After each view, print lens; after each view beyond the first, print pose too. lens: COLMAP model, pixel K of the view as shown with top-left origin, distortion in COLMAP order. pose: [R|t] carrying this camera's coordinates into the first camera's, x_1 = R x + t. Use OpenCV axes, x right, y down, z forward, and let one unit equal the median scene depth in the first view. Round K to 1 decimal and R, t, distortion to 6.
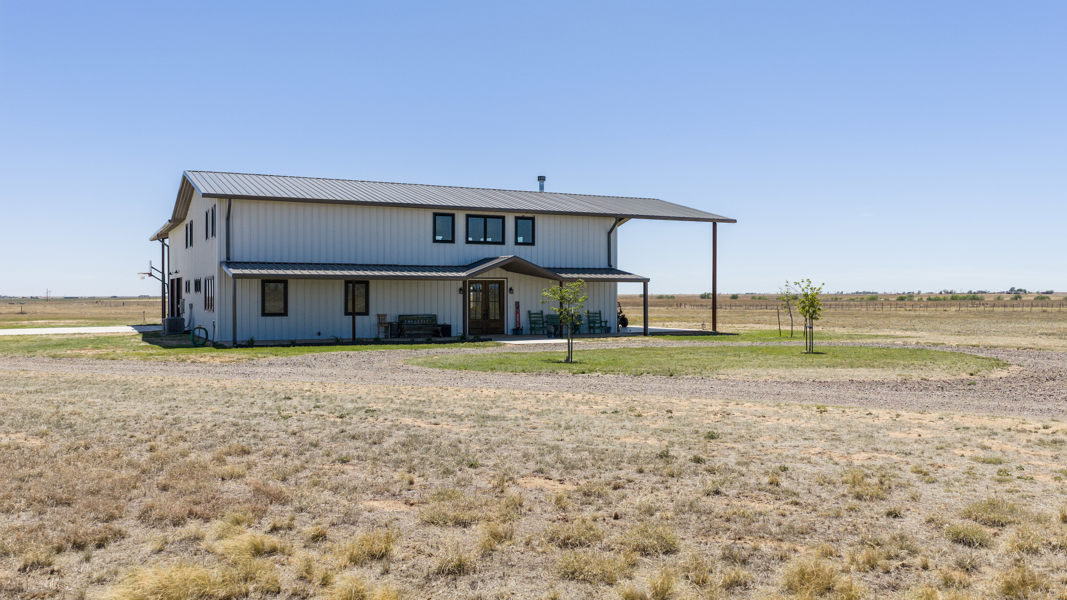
lens RADIAL K [[850.6, 0, 530.0], [0, 850.6, 299.5], [0, 0, 1]] dist [-0.001536, -0.006309]
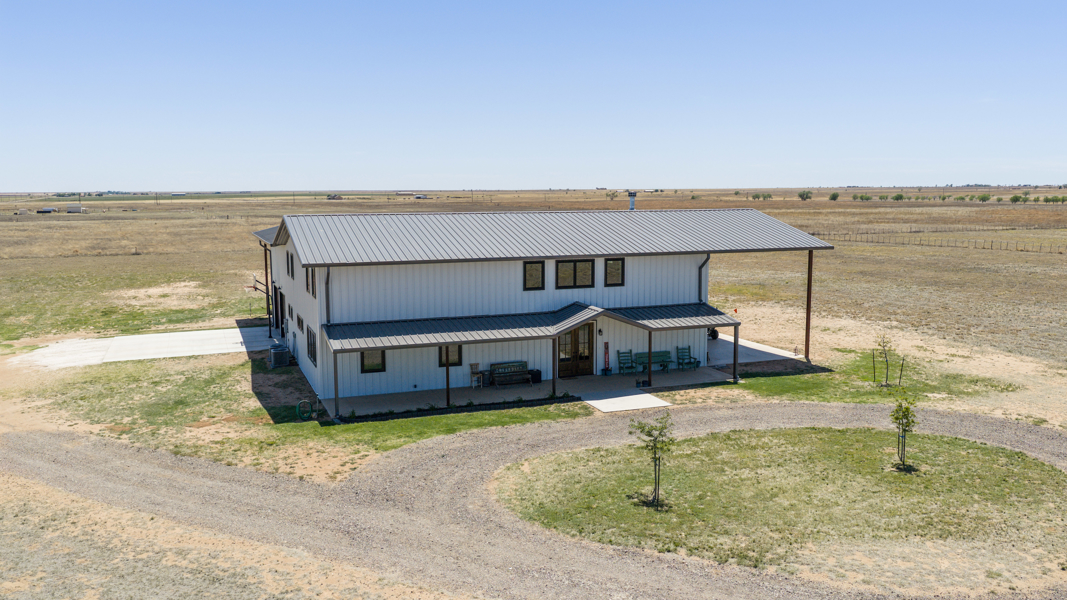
lens RADIAL K [[850.6, 0, 529.9], [0, 850.6, 304.0], [0, 0, 1]] dist [-0.001536, -0.006309]
pose [[0.994430, 0.010542, -0.104875, 0.000220], [0.001795, 0.993148, 0.116852, -0.163219], [0.105388, -0.116389, 0.987597, -0.002693]]
